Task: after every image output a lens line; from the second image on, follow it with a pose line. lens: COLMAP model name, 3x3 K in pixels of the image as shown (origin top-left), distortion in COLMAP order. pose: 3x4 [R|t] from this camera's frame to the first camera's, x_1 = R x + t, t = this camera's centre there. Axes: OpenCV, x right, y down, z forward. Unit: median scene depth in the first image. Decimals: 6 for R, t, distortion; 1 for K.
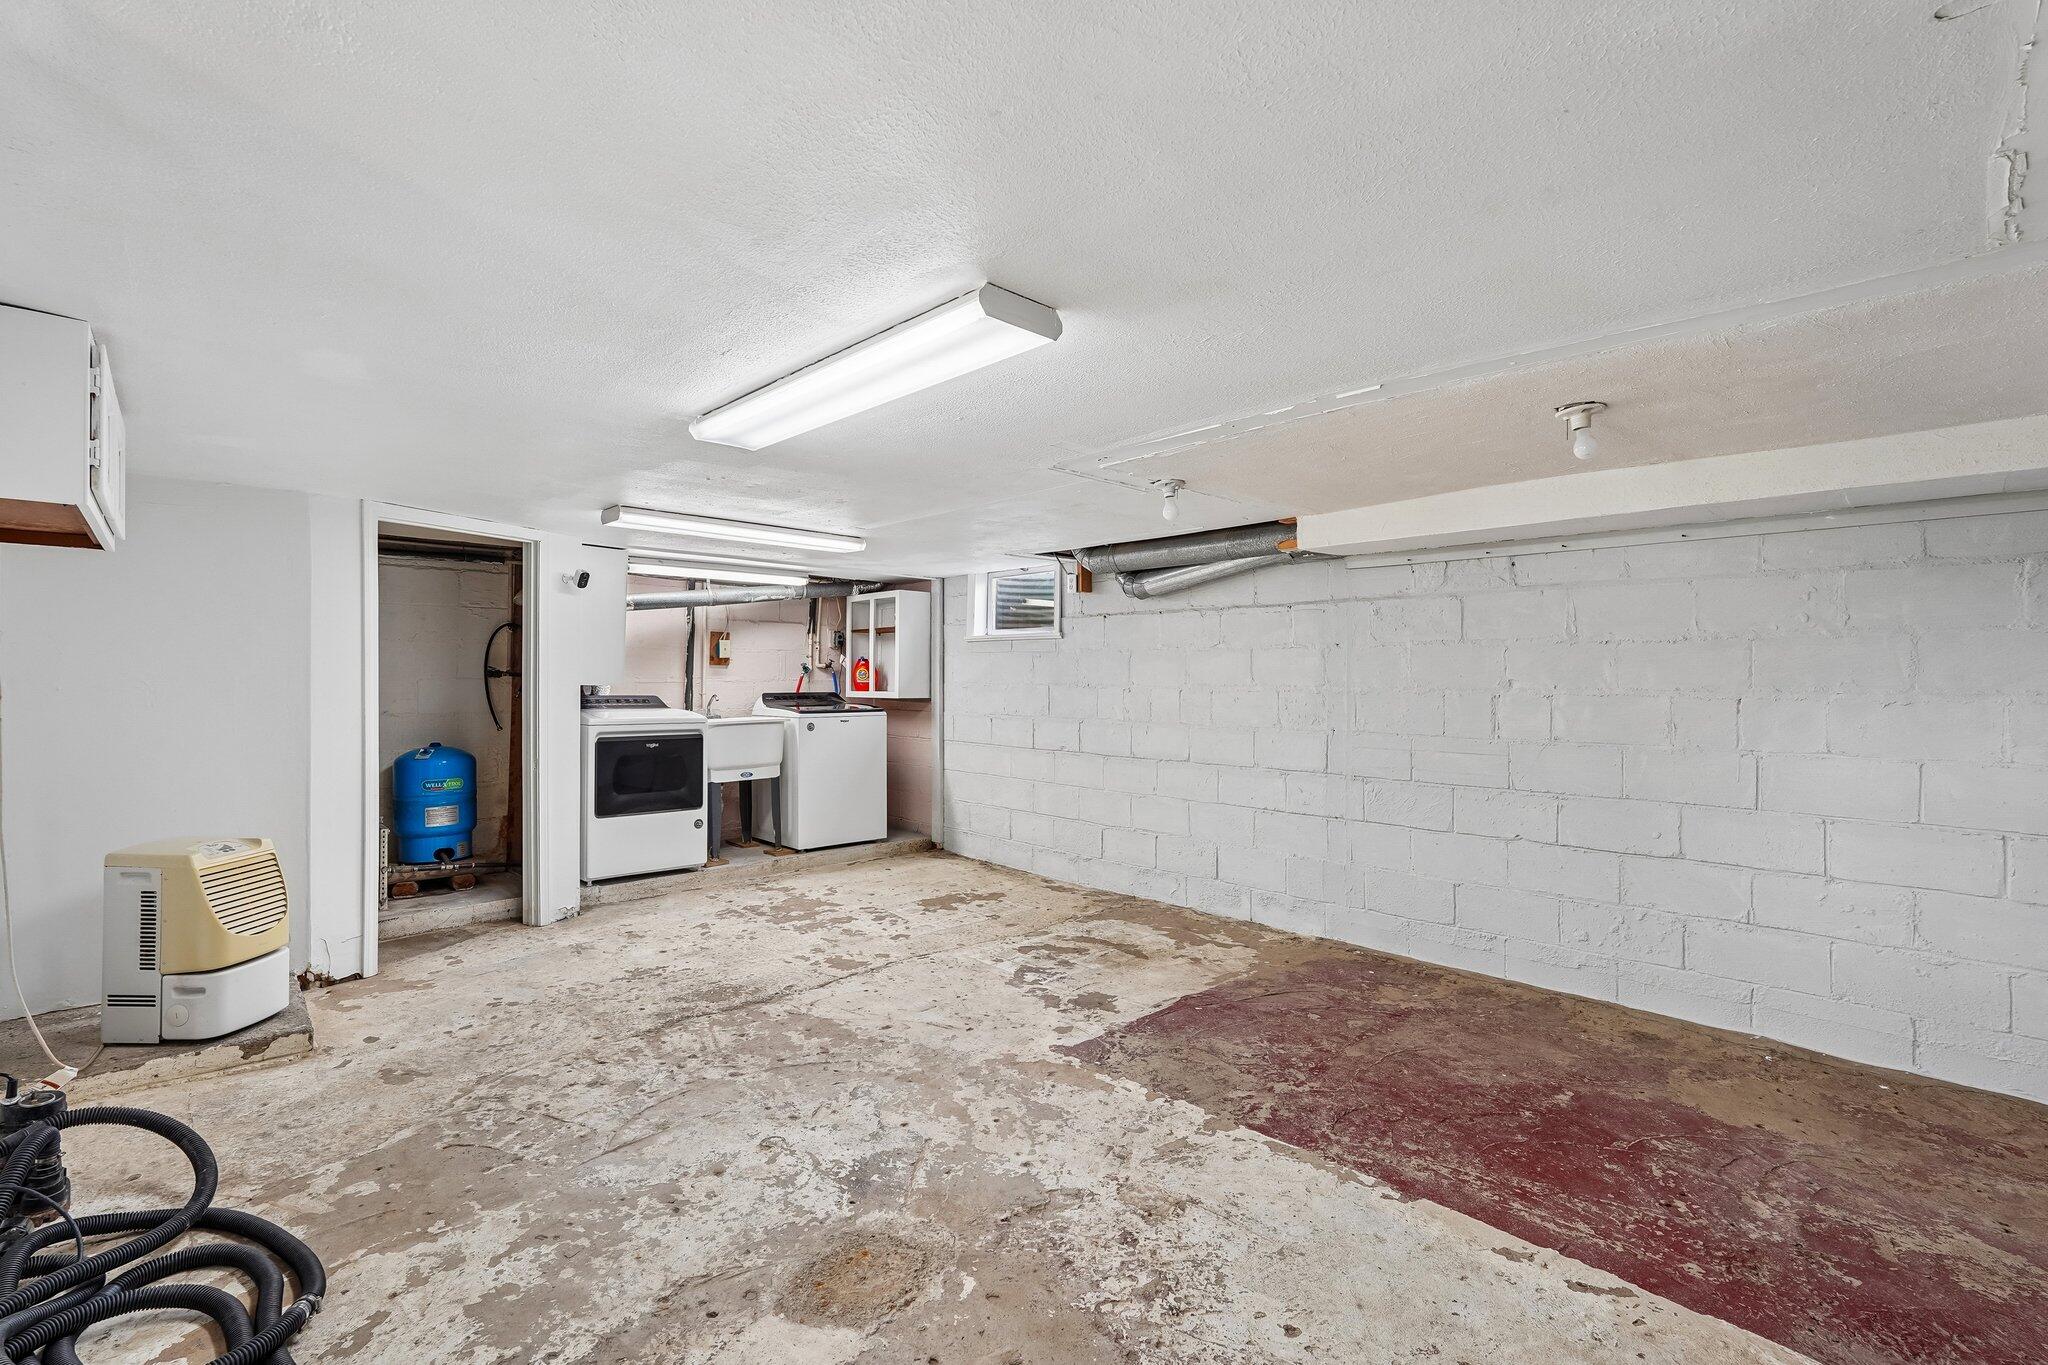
lens RADIAL K [[906.0, 0, 1012.1], [0, 906.0, 675.6], [0, 0, 1]] dist [-0.017313, 0.007570]
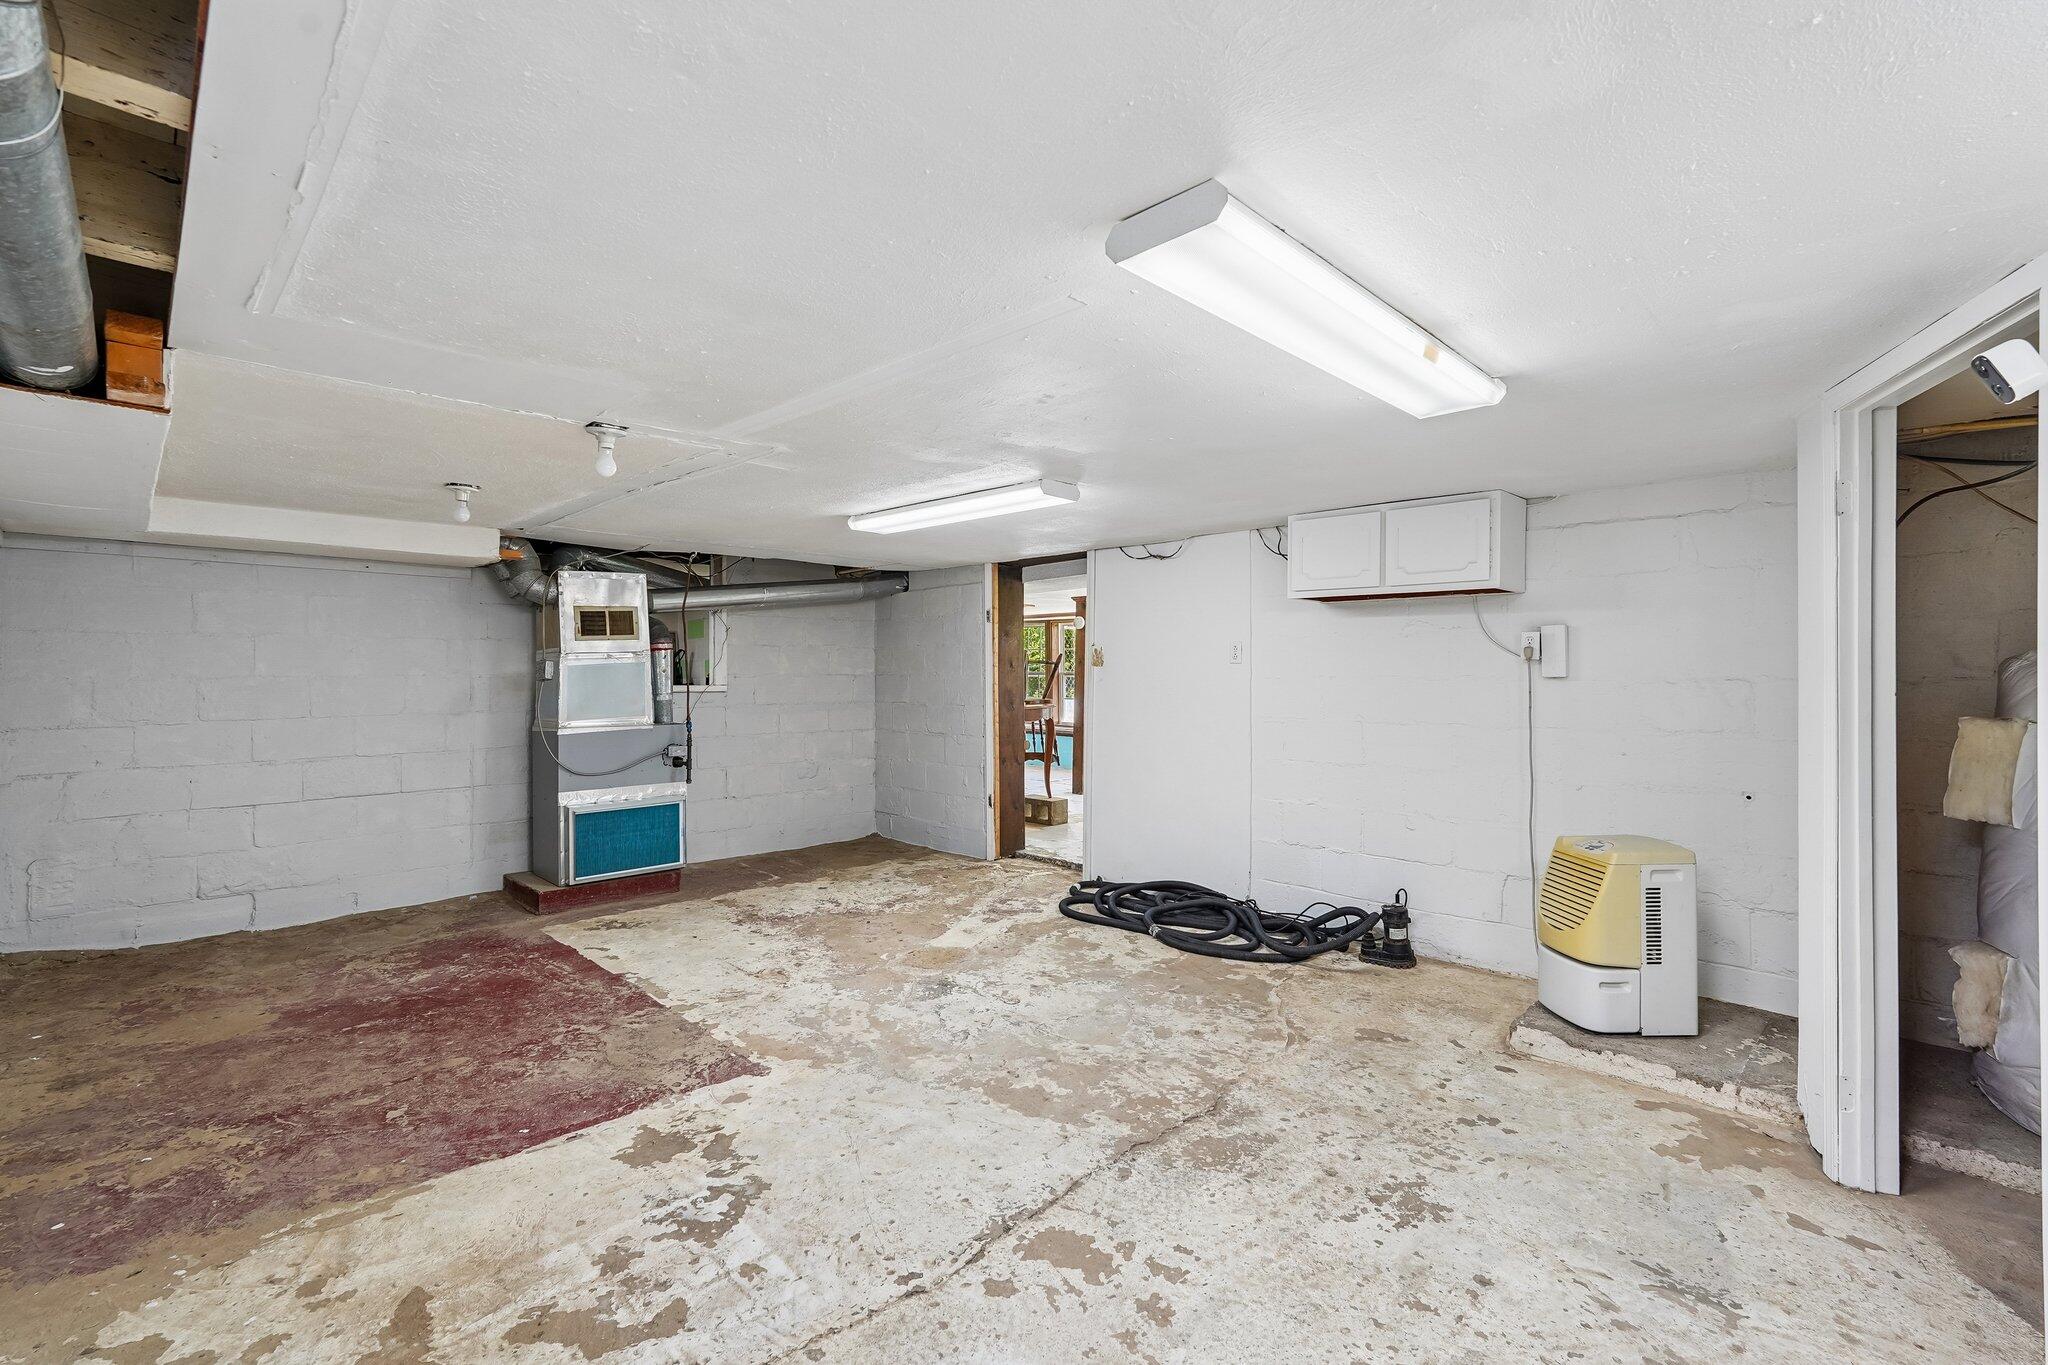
lens RADIAL K [[906.0, 0, 1031.6], [0, 906.0, 684.1], [0, 0, 1]] dist [-0.017313, 0.007570]
pose [[-0.998933, -0.007747, -0.045530, -0.164050], [-0.008130, 0.999933, 0.008228, 0.002799], [0.045463, 0.008589, -0.998929, 1.745287]]
